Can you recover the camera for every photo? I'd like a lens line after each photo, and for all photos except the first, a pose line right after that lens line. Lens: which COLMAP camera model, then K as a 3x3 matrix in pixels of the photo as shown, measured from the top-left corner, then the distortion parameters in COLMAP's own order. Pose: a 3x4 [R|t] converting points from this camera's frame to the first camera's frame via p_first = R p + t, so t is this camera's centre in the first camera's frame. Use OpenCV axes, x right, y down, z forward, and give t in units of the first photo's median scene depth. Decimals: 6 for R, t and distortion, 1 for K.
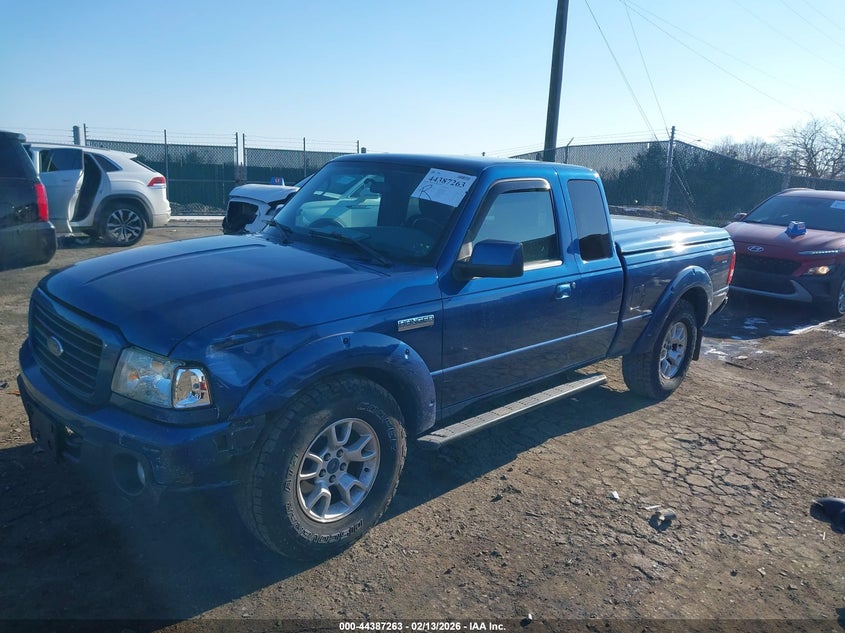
lens RADIAL K [[682.8, 0, 422.5], [0, 682.8, 316.5], [0, 0, 1]] dist [0.046907, -0.000606]
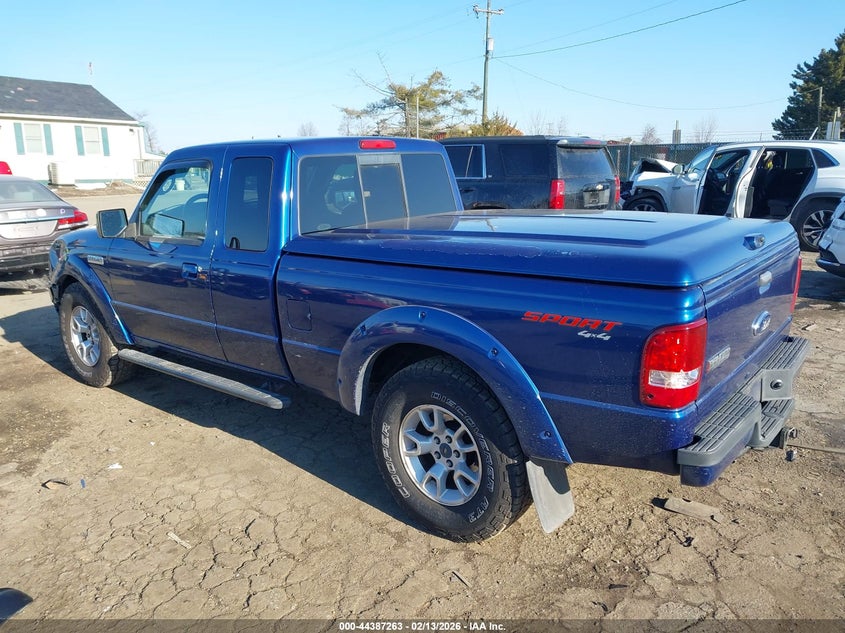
lens RADIAL K [[682.8, 0, 422.5], [0, 682.8, 316.5], [0, 0, 1]] dist [0.046907, -0.000606]
pose [[0.086623, 0.200559, -0.975845, 0.993120], [-0.211231, 0.960953, 0.178748, -0.180223], [0.973590, 0.190645, 0.125605, 0.996707]]
